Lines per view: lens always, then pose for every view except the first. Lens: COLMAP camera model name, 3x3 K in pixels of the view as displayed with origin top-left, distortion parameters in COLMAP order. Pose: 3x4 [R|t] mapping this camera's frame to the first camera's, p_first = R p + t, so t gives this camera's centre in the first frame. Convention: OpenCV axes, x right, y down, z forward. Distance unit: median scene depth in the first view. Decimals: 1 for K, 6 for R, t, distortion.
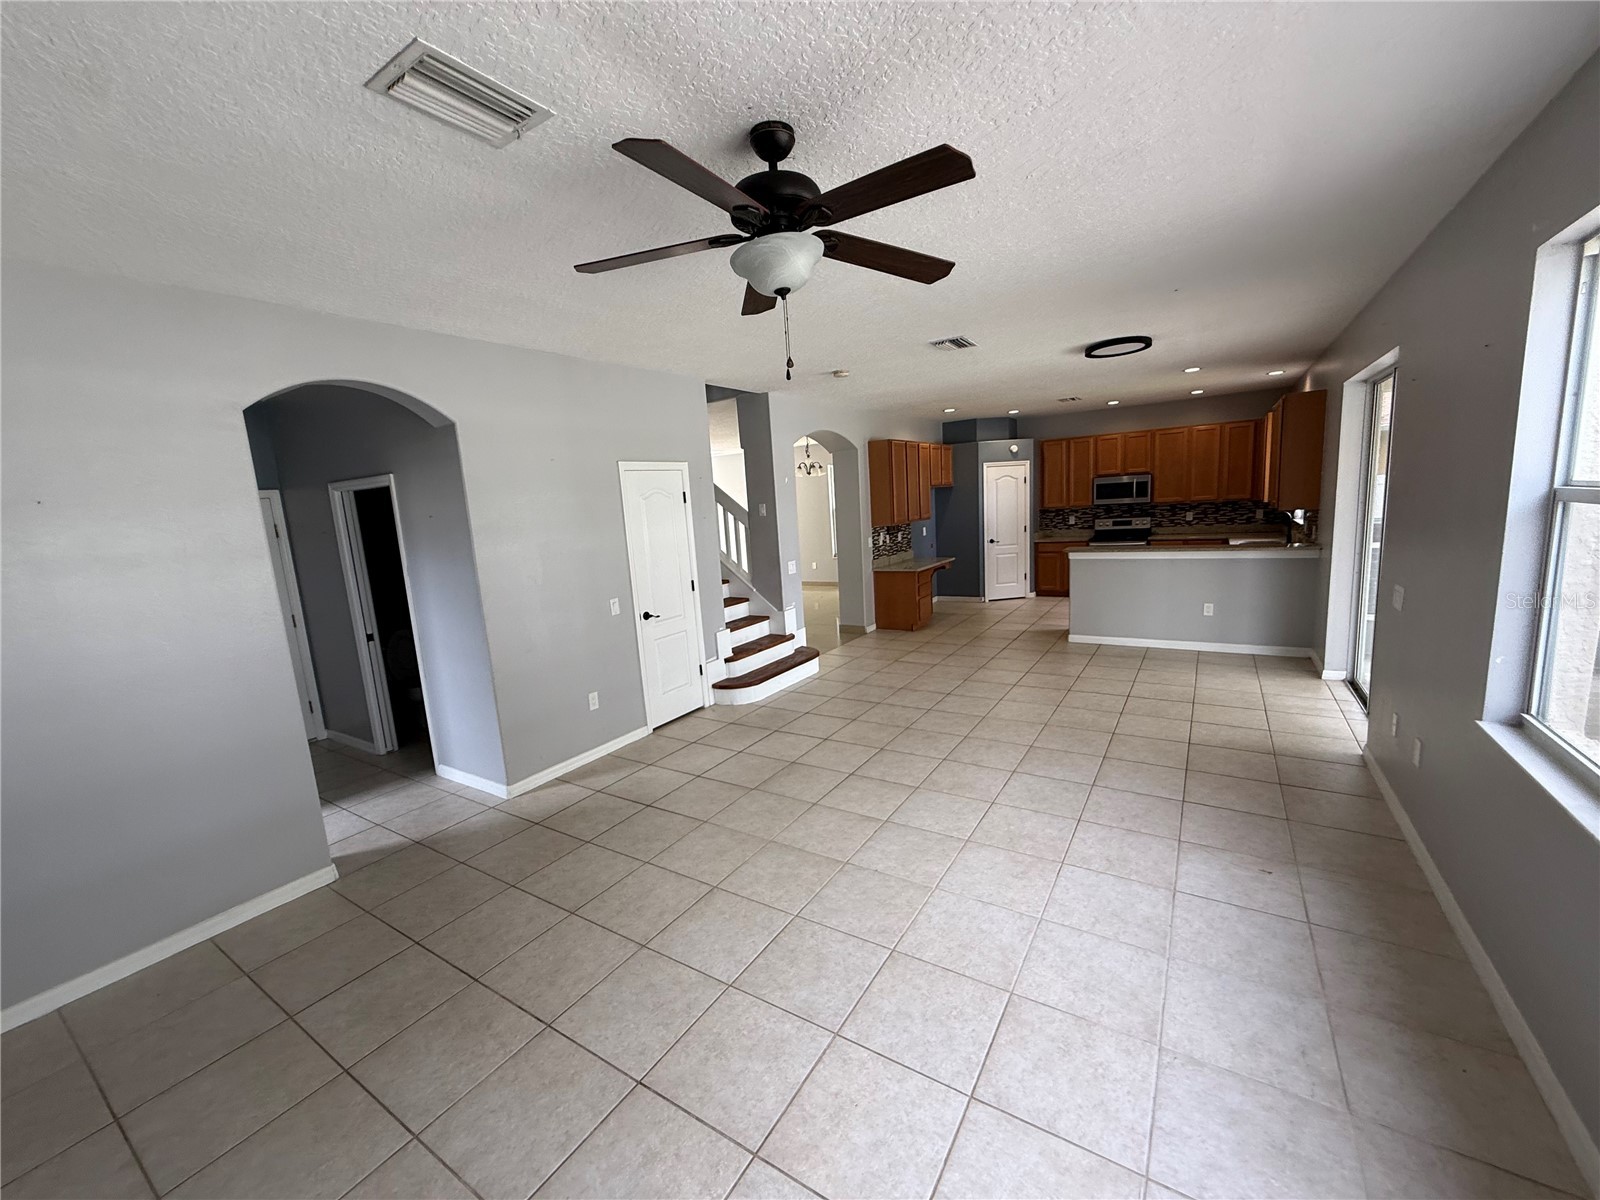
lens RADIAL K [[639.2, 0, 795.3], [0, 639.2, 602.6], [0, 0, 1]] dist [0.002691, 0.000145]
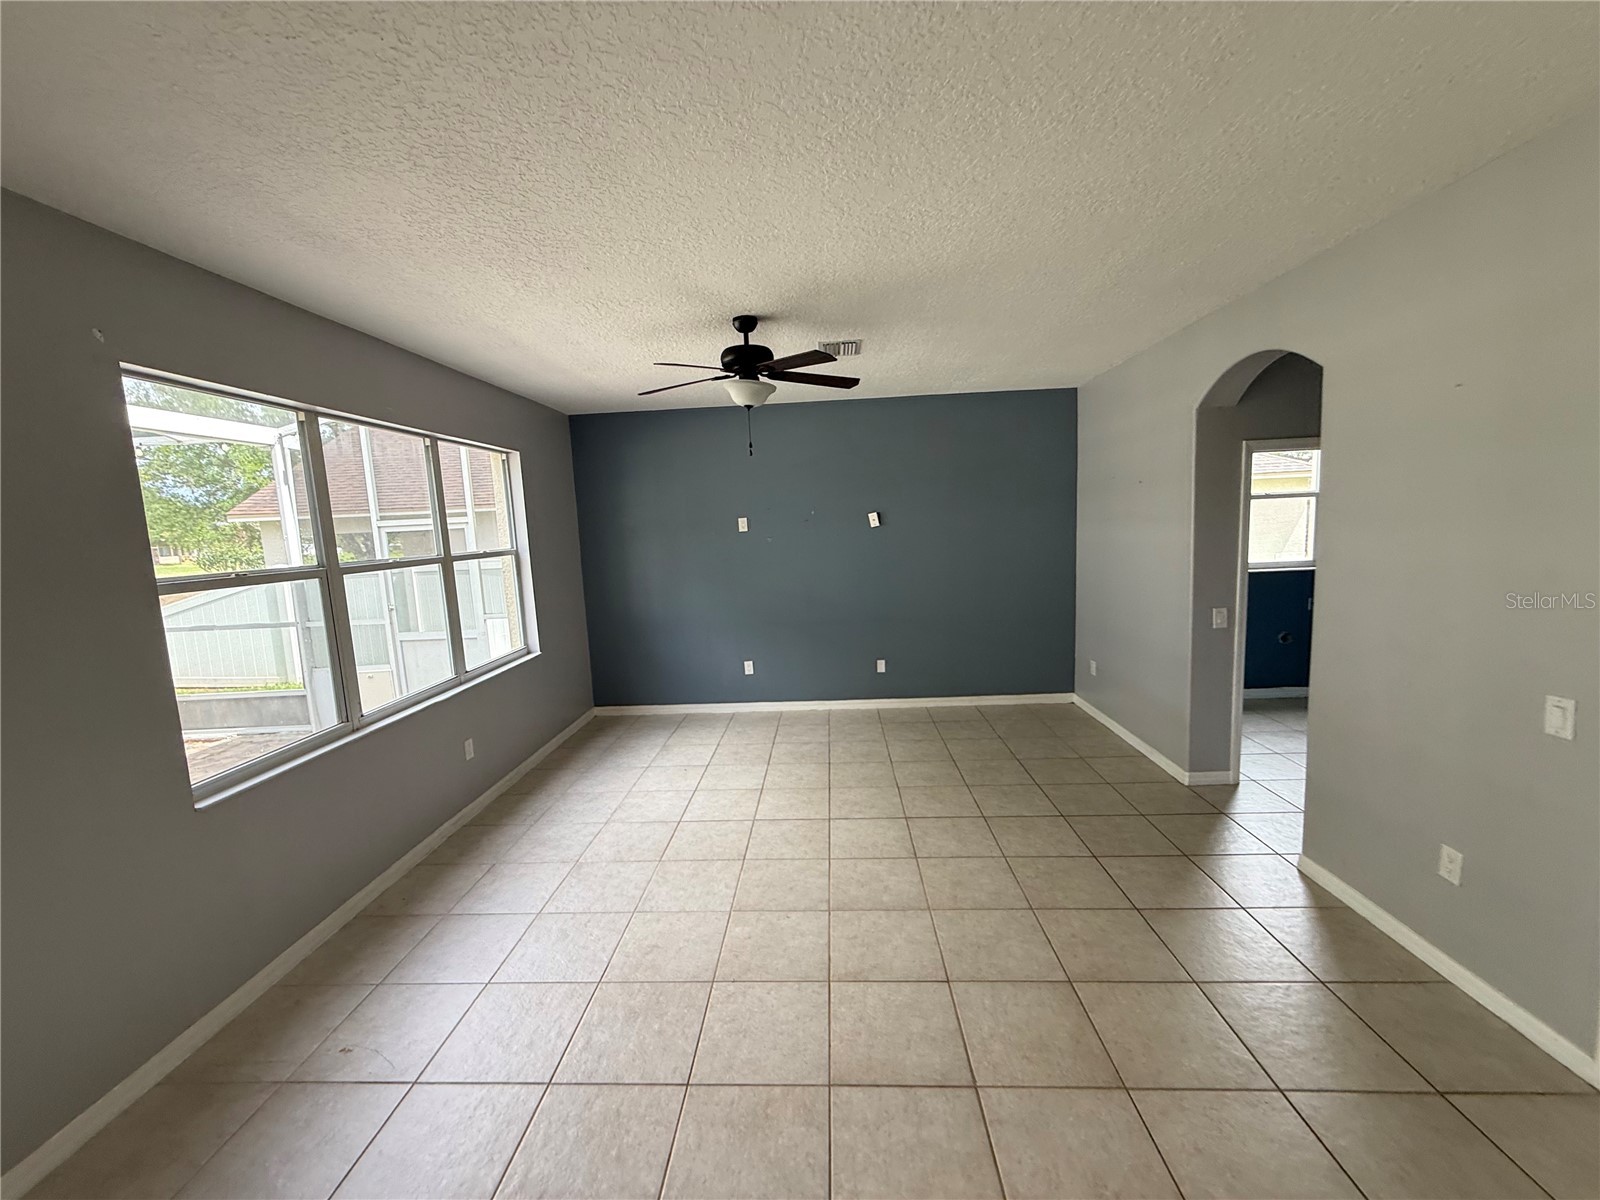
lens RADIAL K [[639.2, 0, 800.1], [0, 639.2, 604.3], [0, 0, 1]] dist [0.002691, 0.000145]
pose [[-0.858739, 0.166512, -0.484604, 0.554322], [0.020998, 0.956370, 0.291404, -0.330459], [0.511982, 0.240065, -0.824768, 1.836398]]
